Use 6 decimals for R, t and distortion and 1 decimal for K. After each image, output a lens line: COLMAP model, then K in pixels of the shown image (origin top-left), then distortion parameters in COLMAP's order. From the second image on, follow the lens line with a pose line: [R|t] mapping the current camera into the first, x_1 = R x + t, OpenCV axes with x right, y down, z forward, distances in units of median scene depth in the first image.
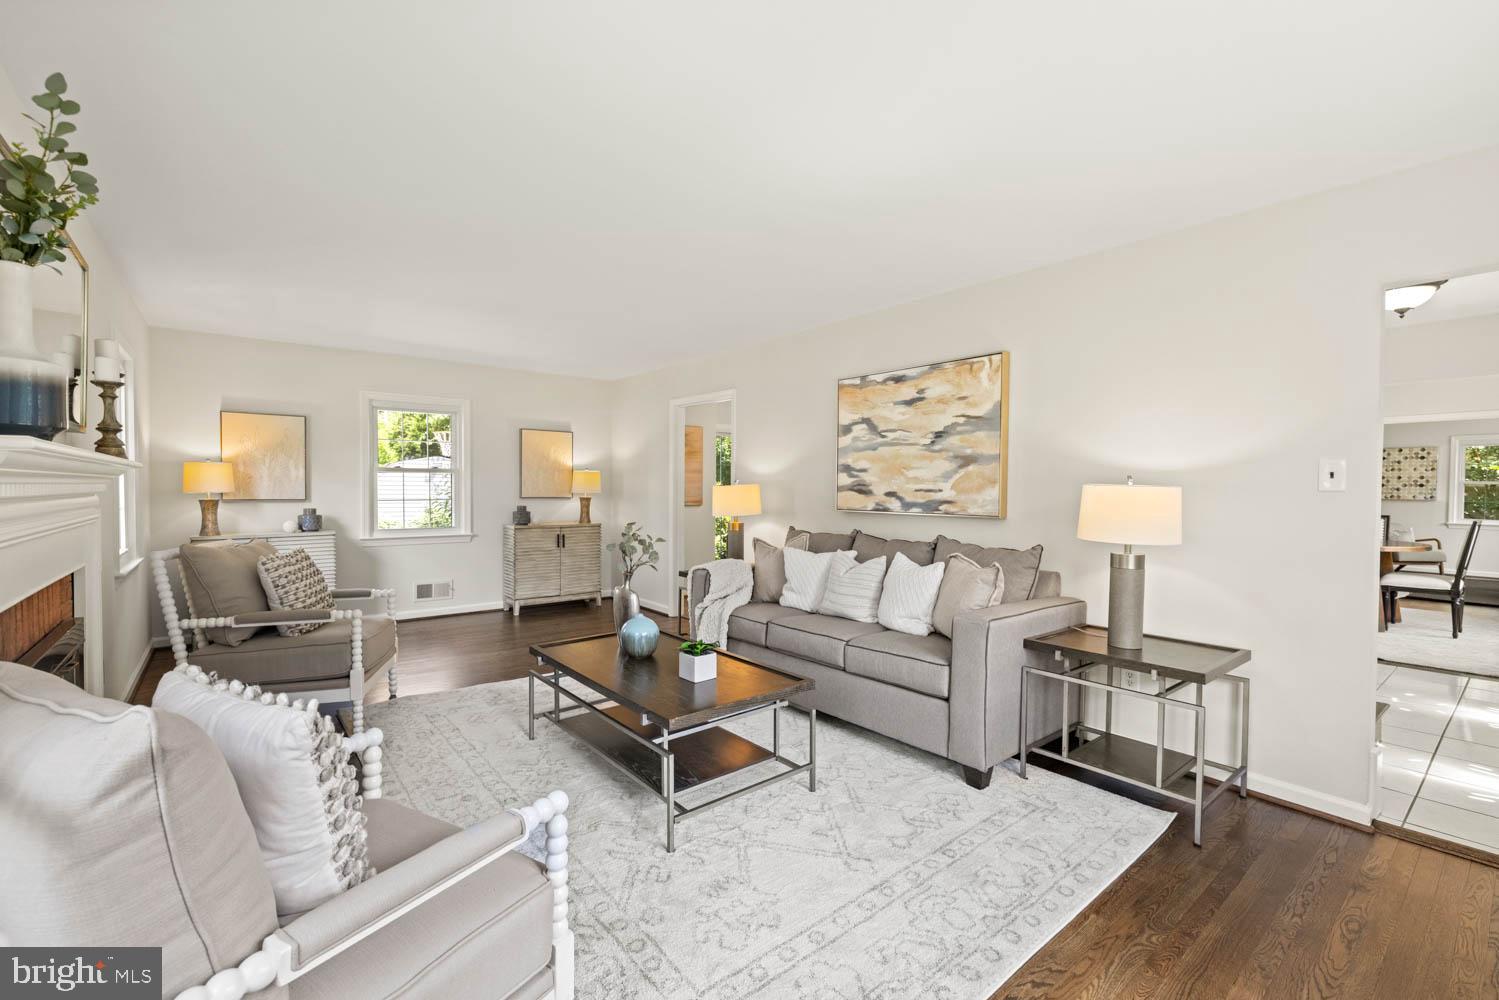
lens RADIAL K [[648.6, 0, 749.7], [0, 648.6, 477.1], [0, 0, 1]] dist [0.000822, -0.000066]
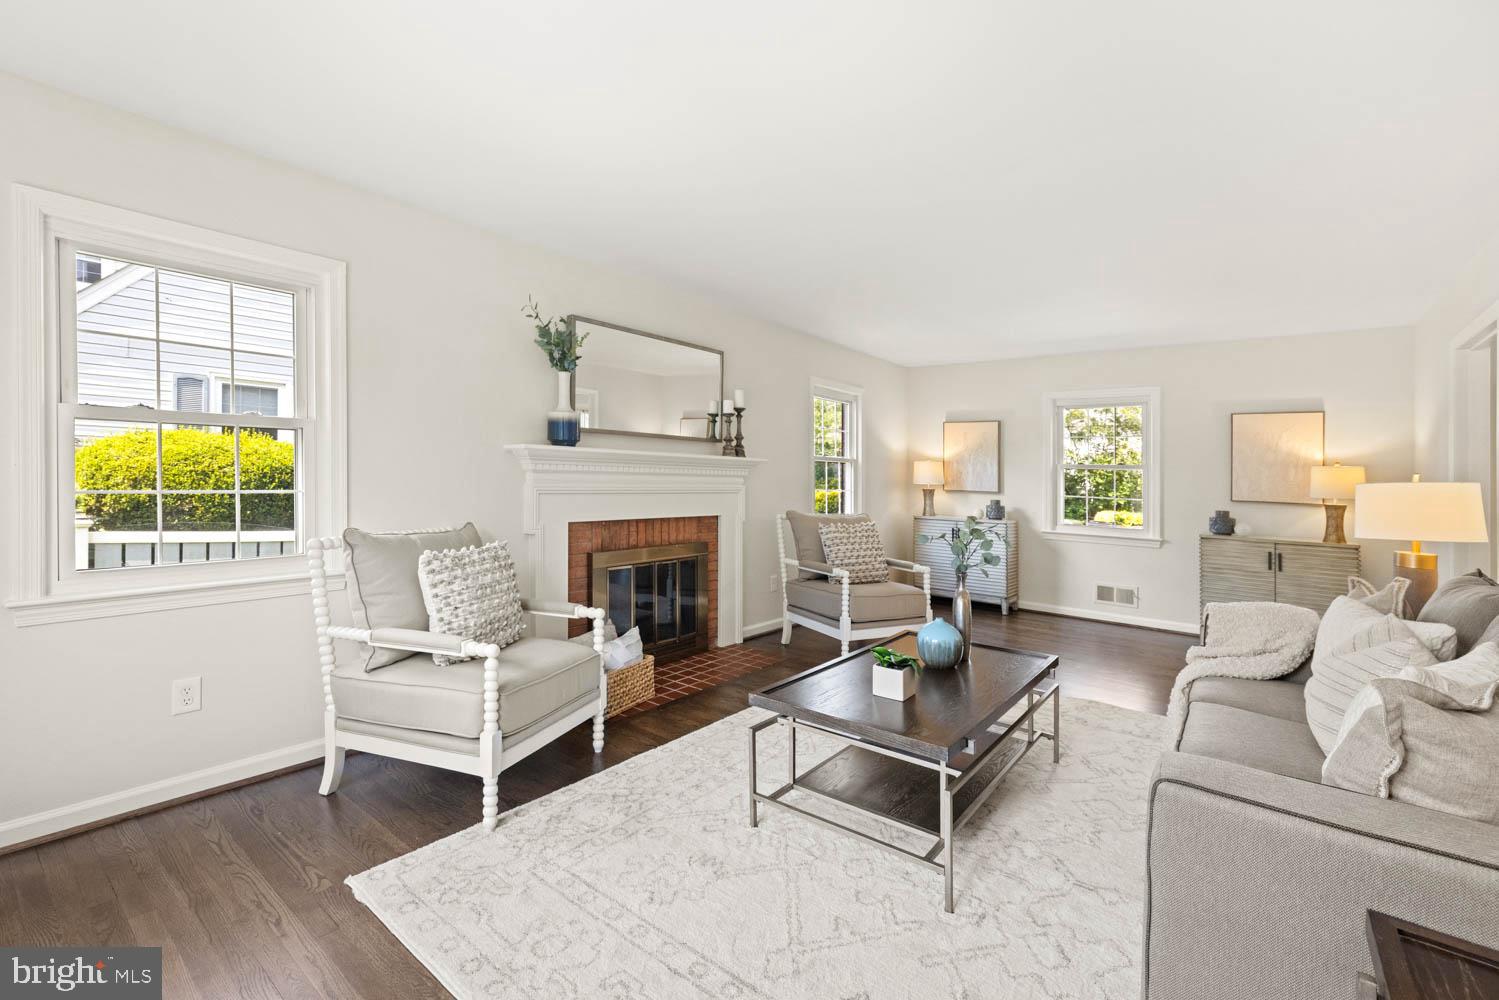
lens RADIAL K [[648.6, 0, 749.7], [0, 648.6, 477.1], [0, 0, 1]] dist [0.000822, -0.000066]
pose [[0.221000, 0.004281, -0.975265, 0.366359], [-0.013750, 0.999905, 0.001273, 0.012485], [0.975177, 0.013128, 0.221037, 0.321965]]
